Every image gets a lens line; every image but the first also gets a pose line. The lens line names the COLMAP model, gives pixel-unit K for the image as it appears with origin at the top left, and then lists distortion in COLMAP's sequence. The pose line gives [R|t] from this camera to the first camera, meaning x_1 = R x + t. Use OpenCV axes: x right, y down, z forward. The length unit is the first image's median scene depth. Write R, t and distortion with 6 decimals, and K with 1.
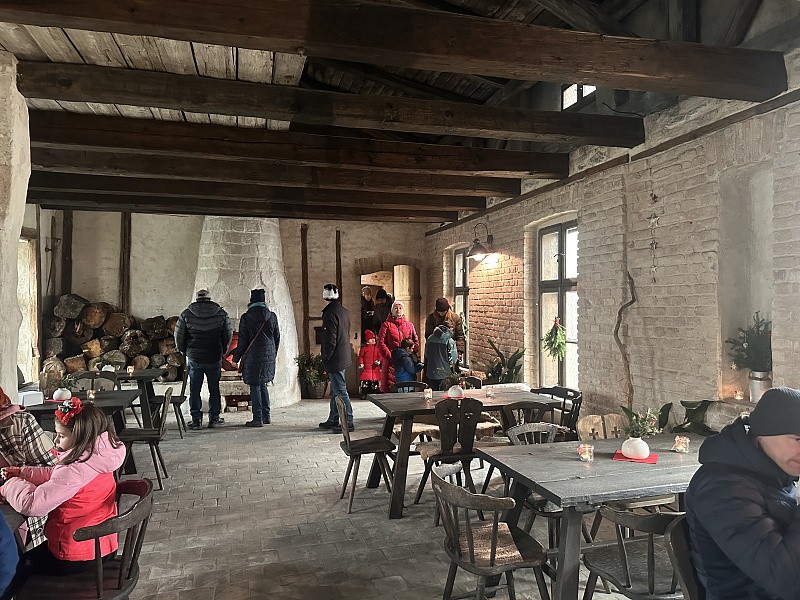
lens RADIAL K [[546.6, 0, 399.2], [0, 546.6, 303.5], [0, 0, 1]] dist [0.055732, -0.062818]
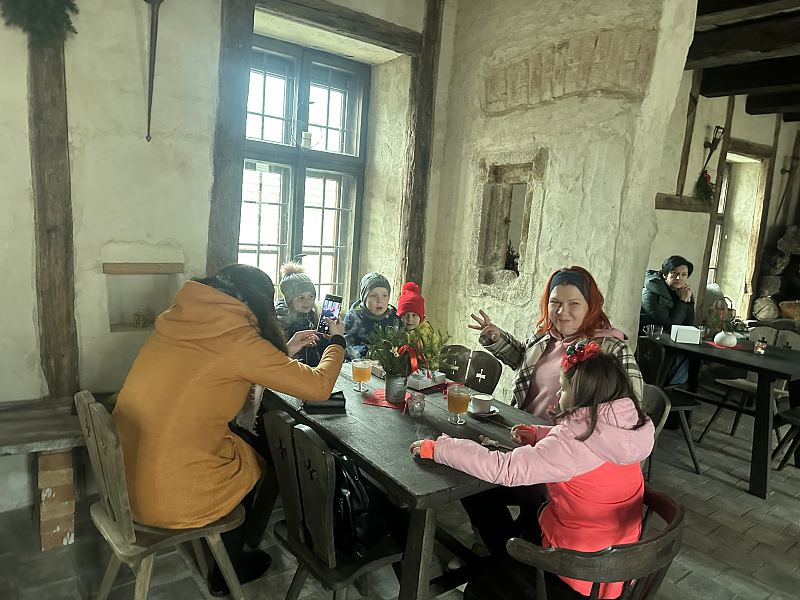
lens RADIAL K [[546.6, 0, 399.2], [0, 546.6, 303.5], [0, 0, 1]] dist [0.055732, -0.062818]
pose [[0.340060, 0.168890, -0.925114, -0.020019], [-0.070390, 0.985553, 0.154050, 0.013253], [0.937766, 0.012732, 0.347035, 0.157787]]
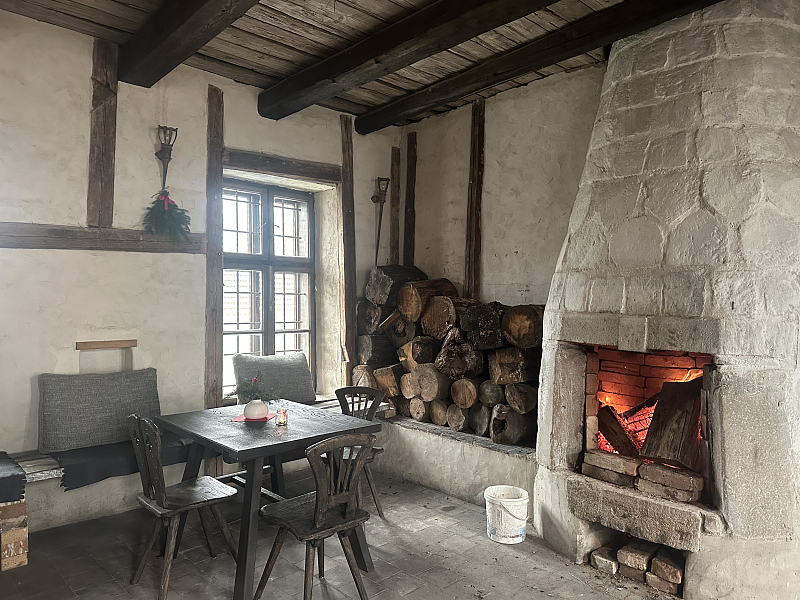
lens RADIAL K [[546.6, 0, 399.2], [0, 546.6, 303.5], [0, 0, 1]] dist [0.055732, -0.062818]
pose [[0.442949, 0.012460, -0.896460, -0.041820], [-0.002212, 0.999916, 0.012805, 0.018129], [0.896544, -0.003689, 0.442940, 0.736639]]
